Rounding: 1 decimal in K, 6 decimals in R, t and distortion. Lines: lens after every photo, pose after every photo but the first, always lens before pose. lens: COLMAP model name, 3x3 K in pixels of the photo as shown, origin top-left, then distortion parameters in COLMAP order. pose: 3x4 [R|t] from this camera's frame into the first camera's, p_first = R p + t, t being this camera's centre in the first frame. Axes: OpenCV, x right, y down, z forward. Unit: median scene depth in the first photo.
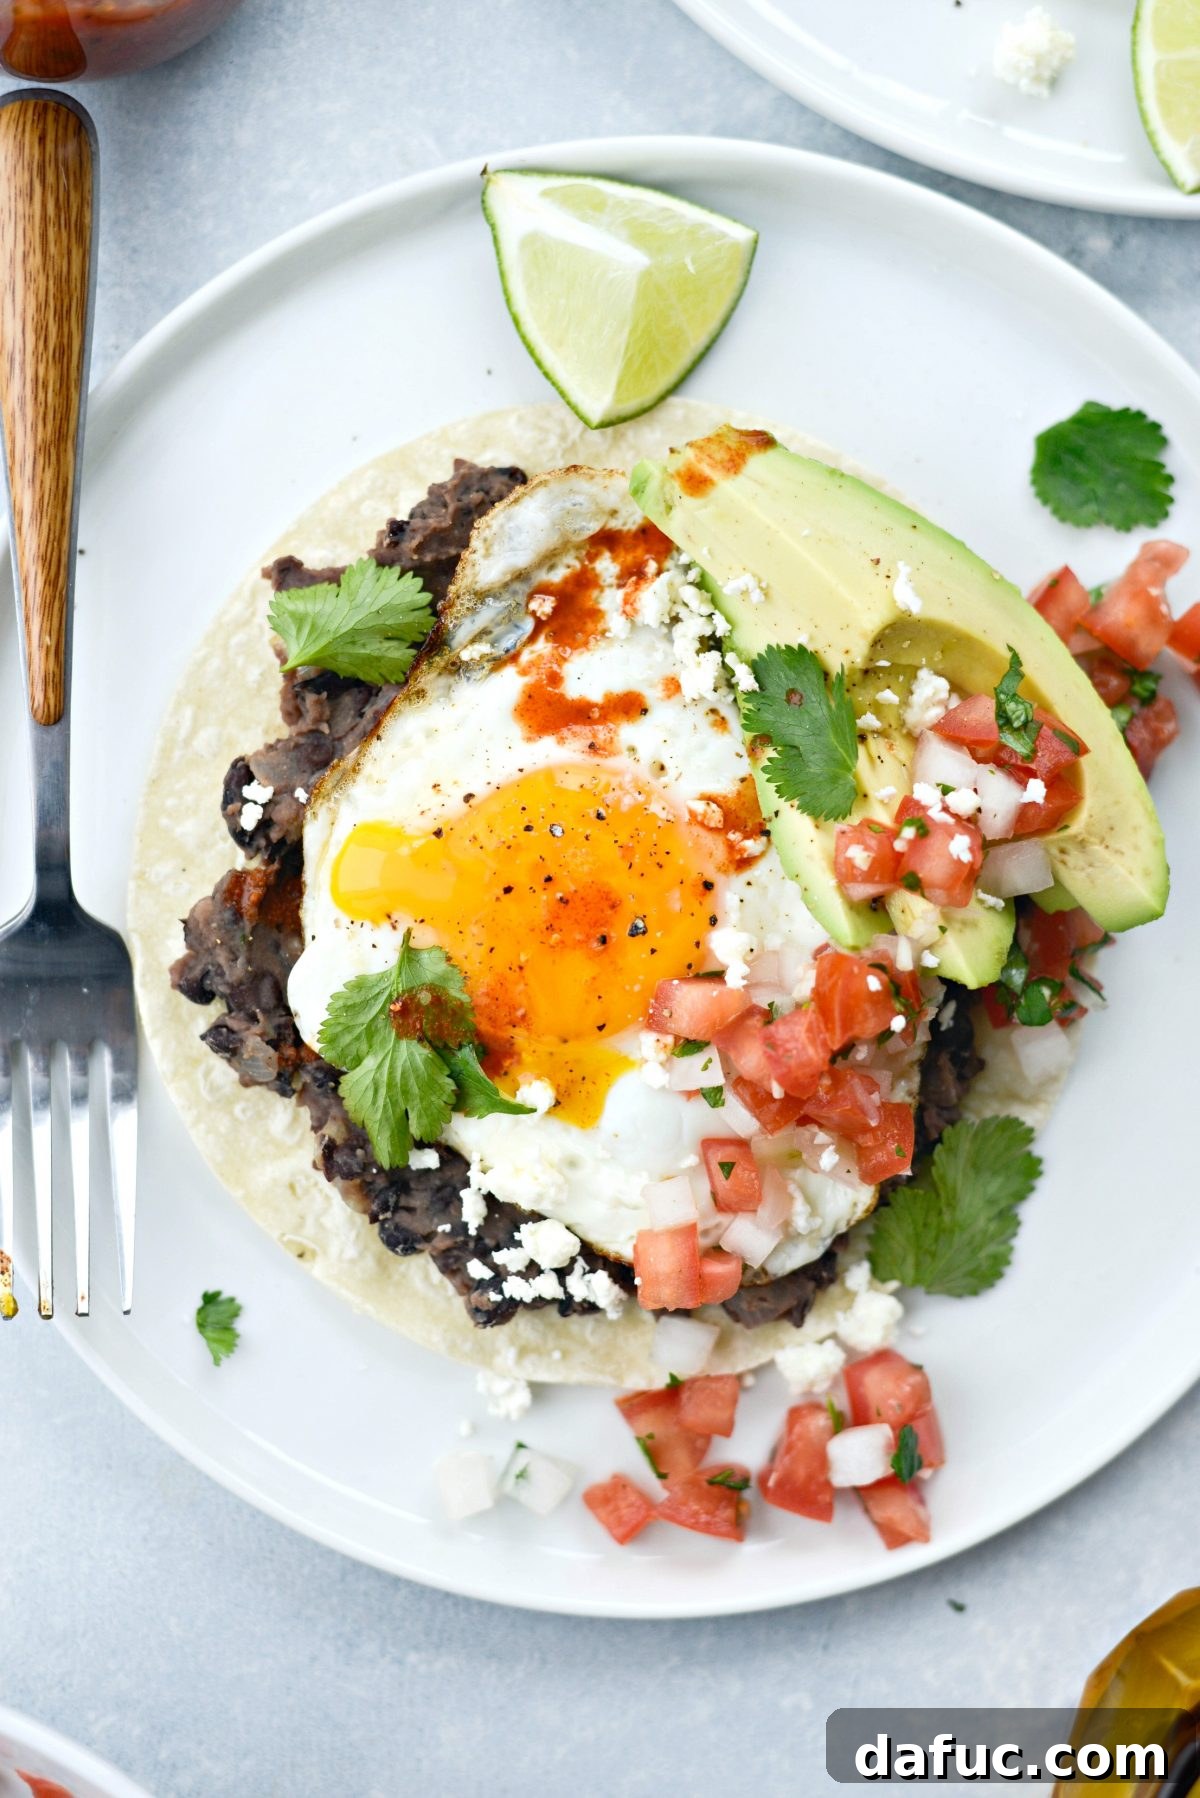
lens RADIAL K [[2900.1, 0, 600.0], [0, 2900.1, 899.0], [0, 0, 1]] dist [-0.152760, -0.003999]
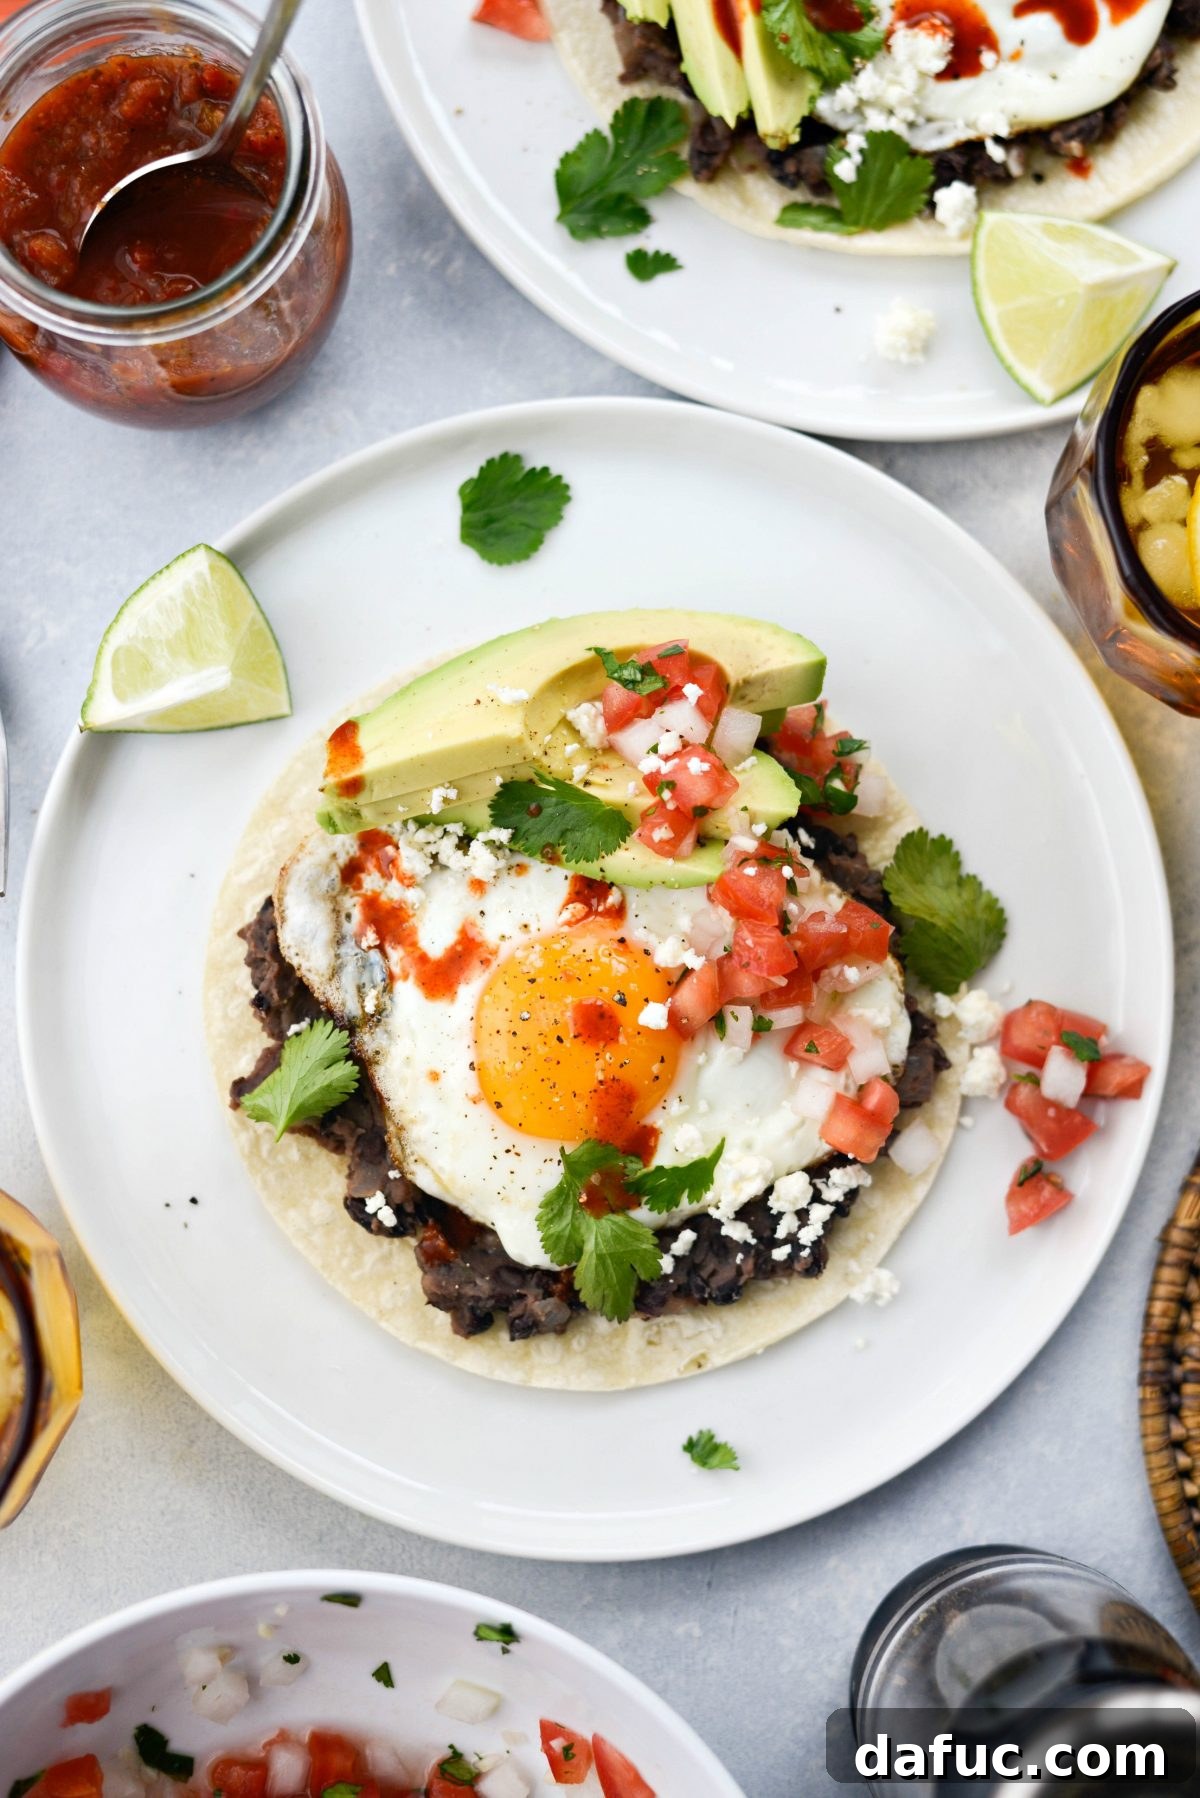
lens RADIAL K [[2772.1, 0, 654.8], [0, 2772.1, 904.6], [0, 0, 1]] dist [0.012987, 0.010682]
pose [[0.528710, -0.847571, 0.045703, 0.003109], [0.848699, 0.528719, -0.012879, 0.014696], [-0.013248, 0.045597, 0.998872, -0.237334]]
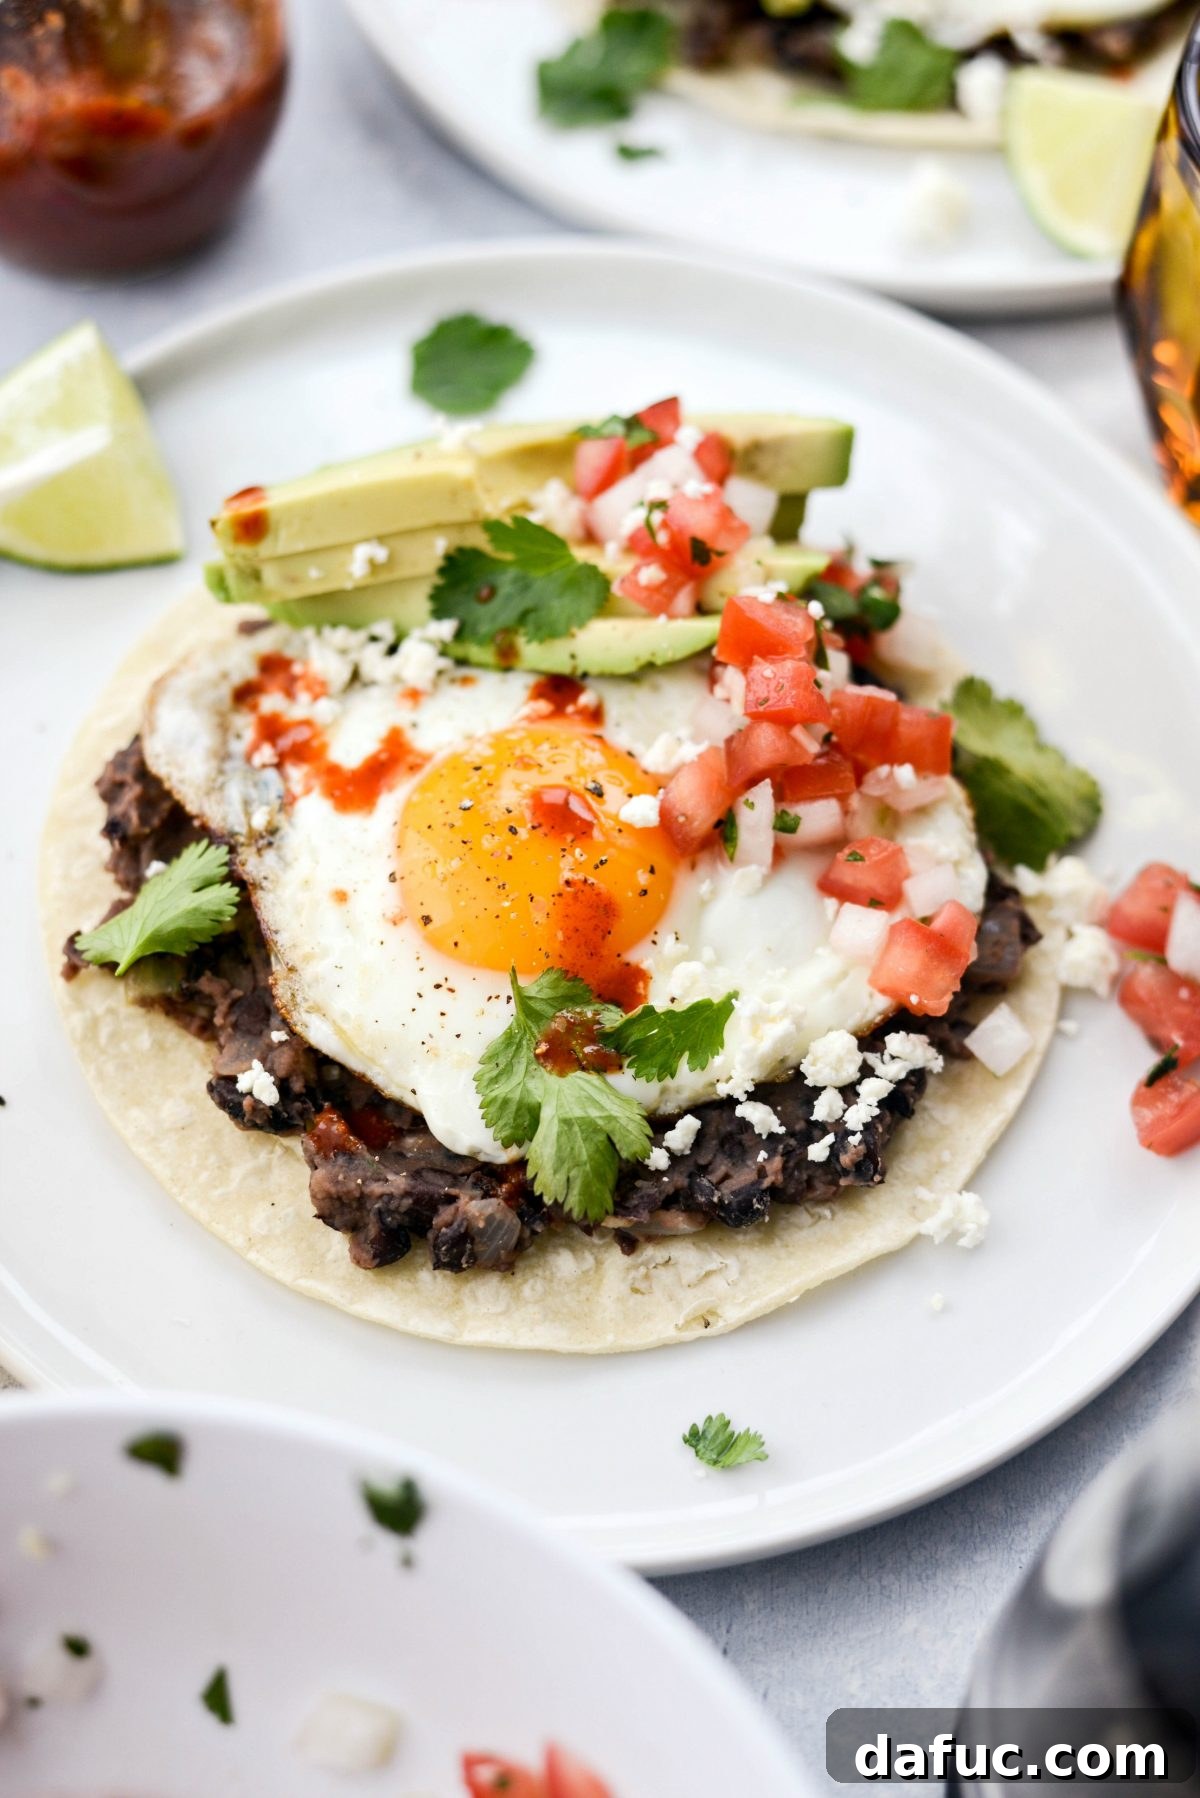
lens RADIAL K [[2826.7, 0, 656.5], [0, 2826.7, 894.7], [0, 0, 1]] dist [-0.047879, -0.060425]
pose [[0.527060, -0.740642, 0.416722, -0.380776], [0.849702, 0.467722, -0.243398, 0.263697], [-0.014639, 0.482375, 0.875843, 0.185941]]
